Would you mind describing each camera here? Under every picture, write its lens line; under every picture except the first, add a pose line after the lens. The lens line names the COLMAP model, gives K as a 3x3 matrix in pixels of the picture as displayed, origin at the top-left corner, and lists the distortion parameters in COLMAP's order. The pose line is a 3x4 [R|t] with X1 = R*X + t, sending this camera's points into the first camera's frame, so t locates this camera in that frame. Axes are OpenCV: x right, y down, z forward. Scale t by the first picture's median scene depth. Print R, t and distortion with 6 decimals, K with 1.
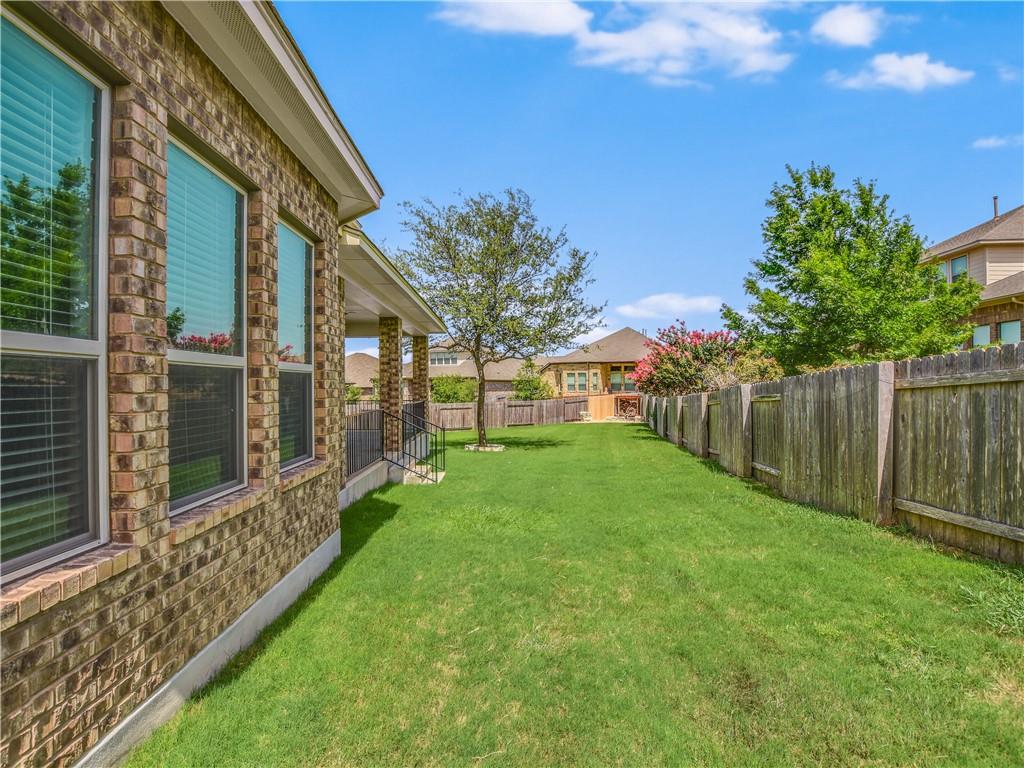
lens RADIAL K [[541.9, 0, 512.0], [0, 541.9, 384.0], [0, 0, 1]] dist [-0.021230, -0.000056]
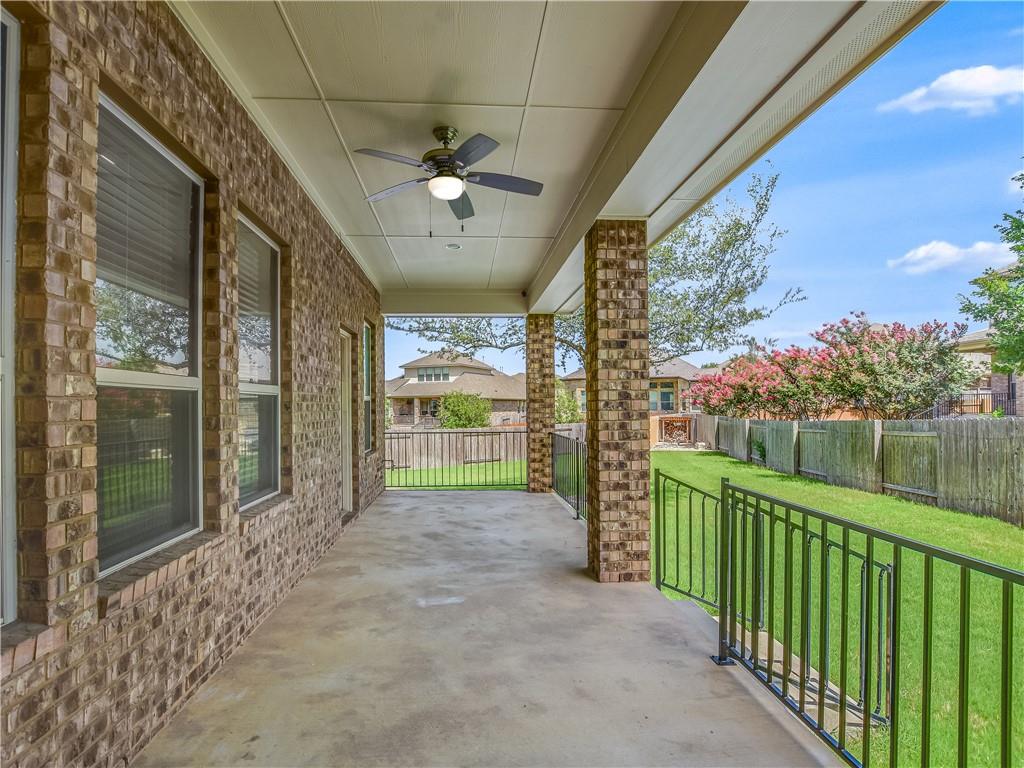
lens RADIAL K [[536.4, 0, 511.8], [0, 536.4, 400.7], [0, 0, 1]] dist [-0.016808, 0.000290]
pose [[0.997489, 0.000273, 0.070818, -0.238367], [0.000111, 0.999985, -0.005415, 0.001648], [-0.070818, 0.005409, 0.997475, 0.462731]]
